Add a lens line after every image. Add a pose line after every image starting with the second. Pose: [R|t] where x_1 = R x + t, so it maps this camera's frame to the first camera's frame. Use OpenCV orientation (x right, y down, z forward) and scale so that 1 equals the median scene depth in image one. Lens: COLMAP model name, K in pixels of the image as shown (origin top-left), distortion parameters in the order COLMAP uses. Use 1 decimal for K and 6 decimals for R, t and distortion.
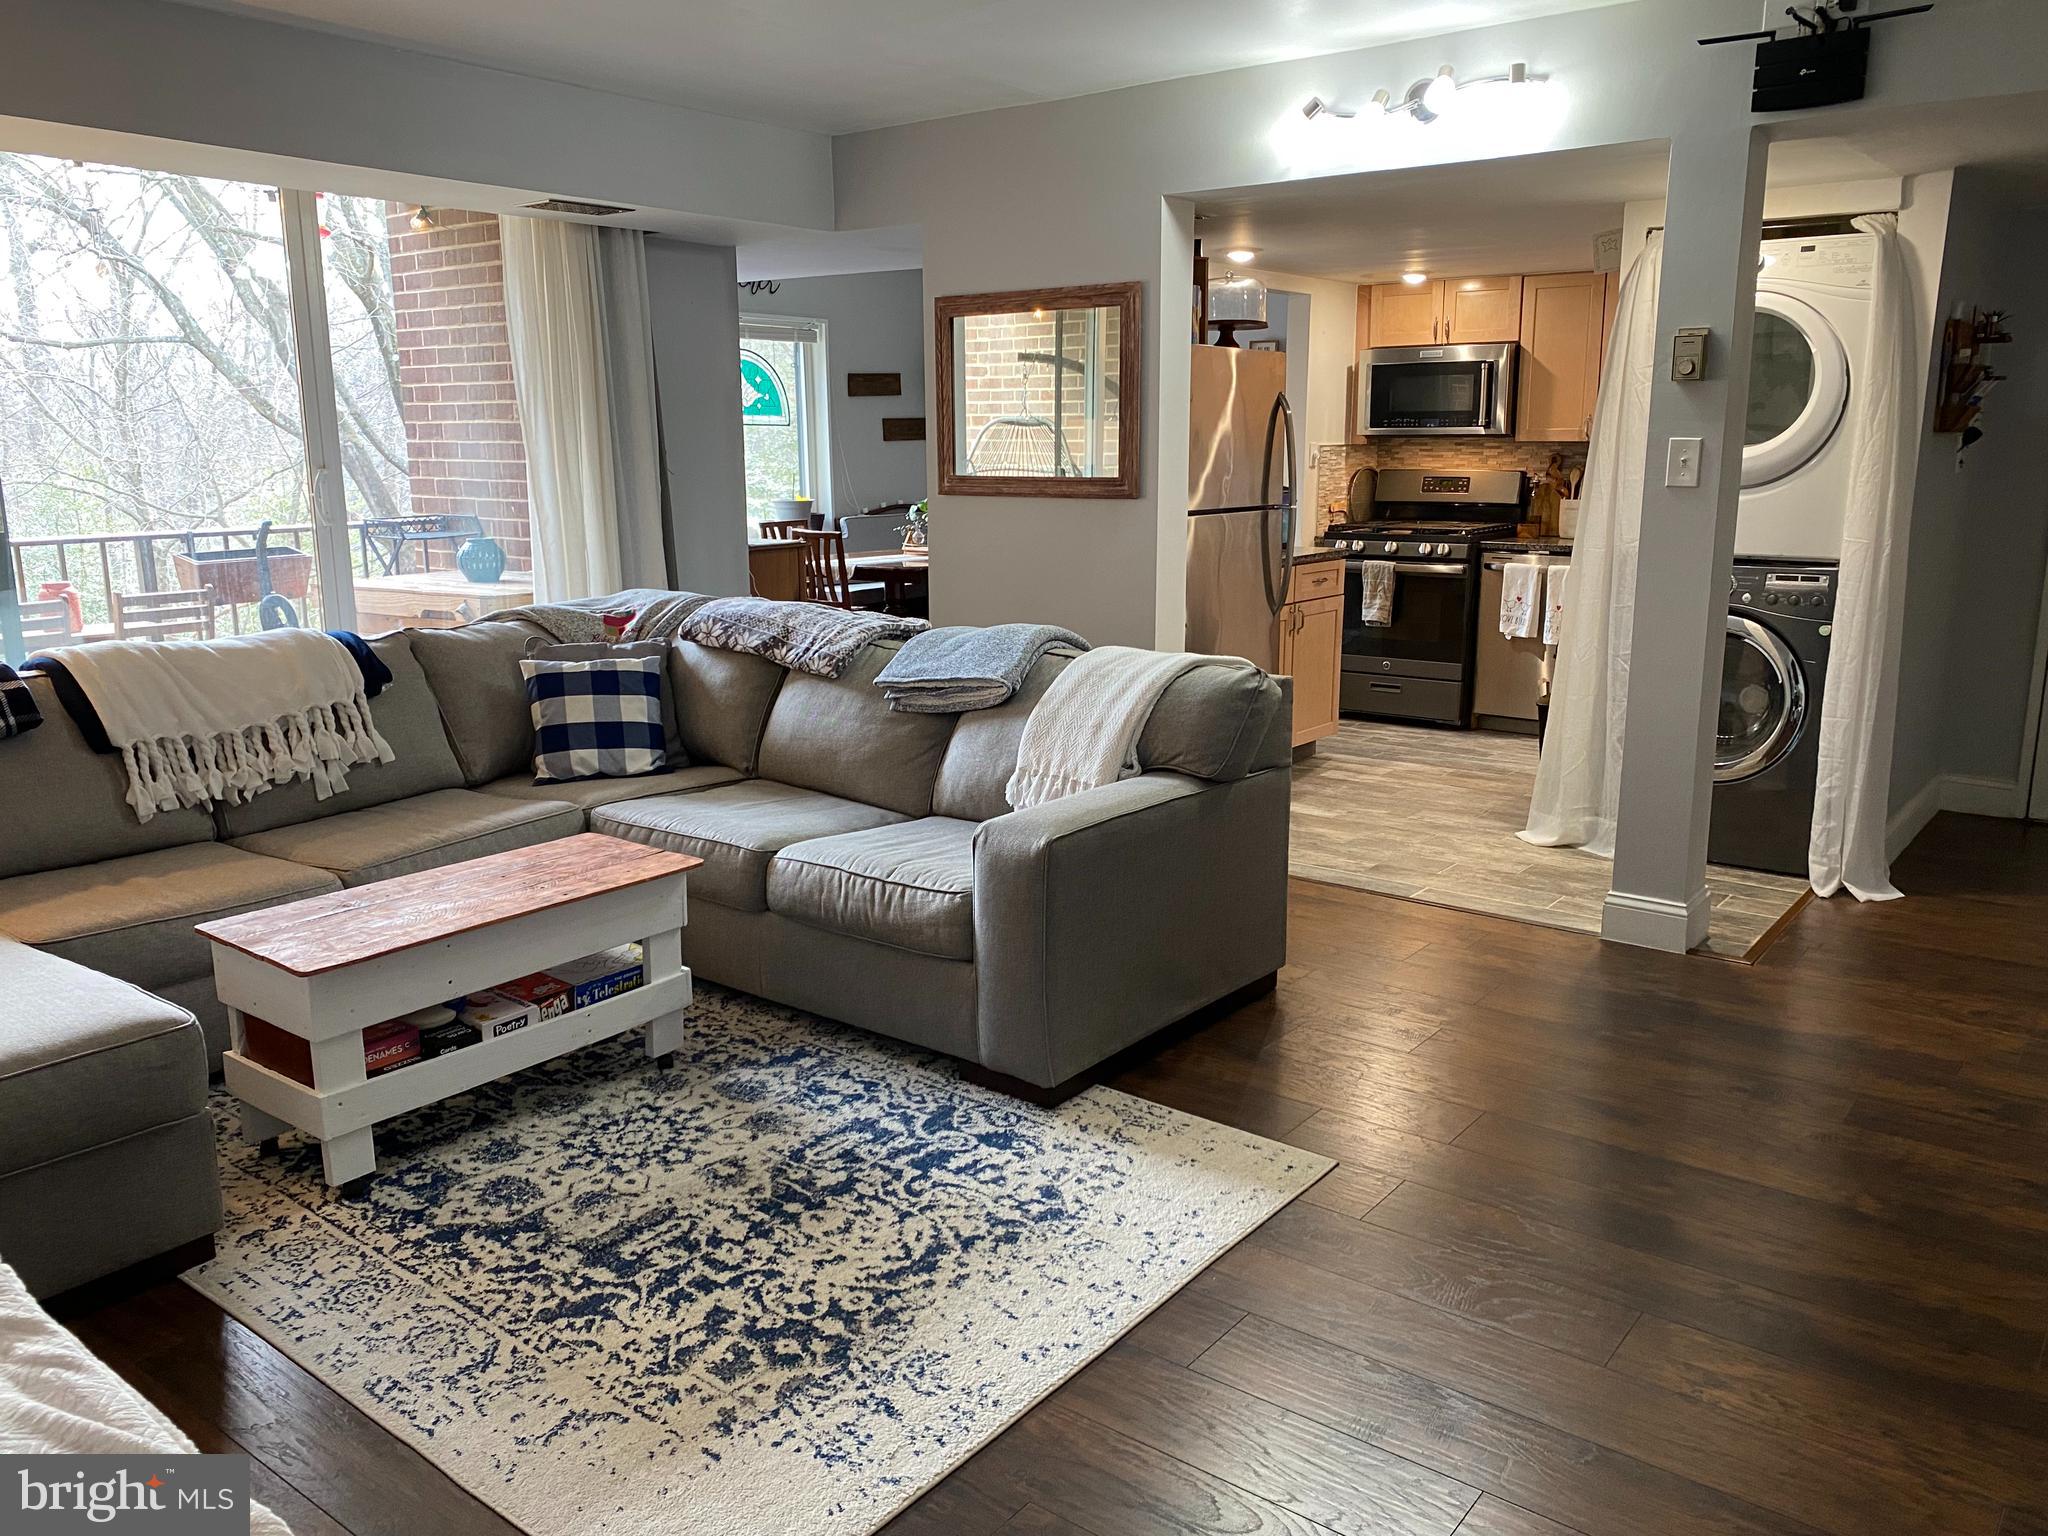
lens RADIAL K [[1556.5, 0, 1024.5], [0, 1556.5, 777.3], [0, 0, 1]] dist [-0.007733, 0.003340]
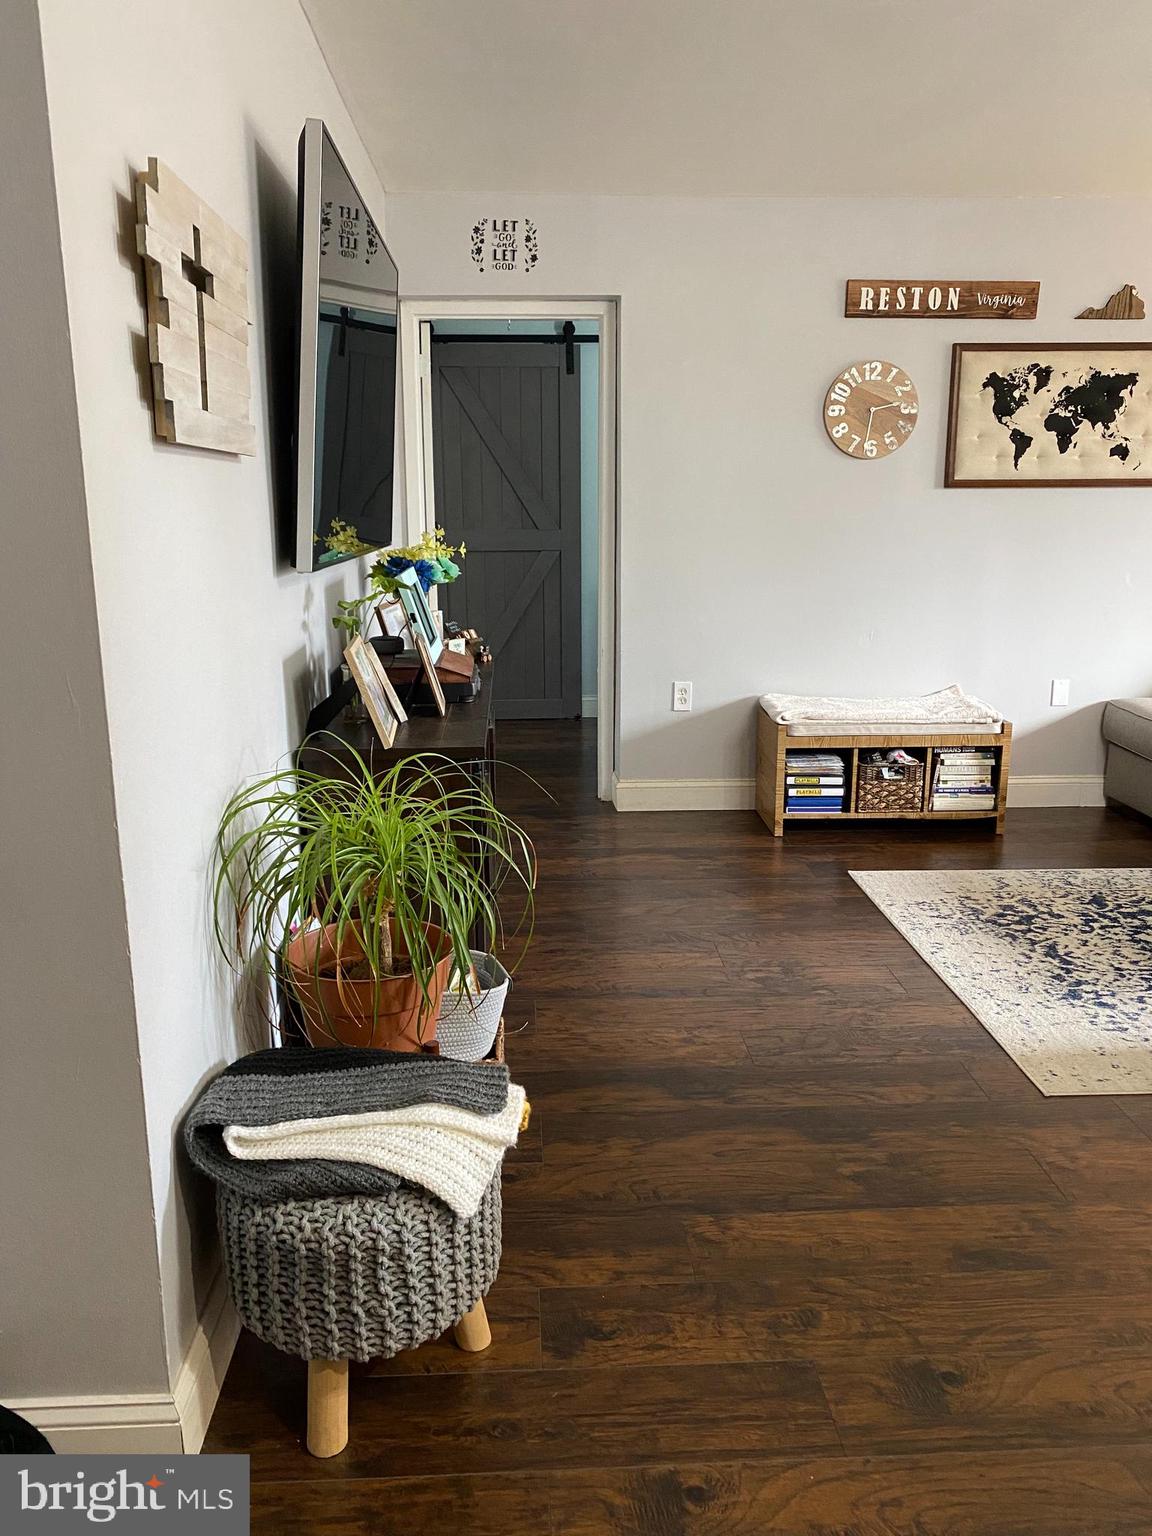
lens RADIAL K [[1167.4, 0, 549.5], [0, 1167.4, 774.1], [0, 0, 1]] dist [-0.007733, 0.003340]
pose [[-0.766750, 0.167287, -0.619766, 1.097112], [-0.124720, 0.908232, 0.399449, -0.307545], [0.629714, 0.383575, -0.675523, 1.397709]]
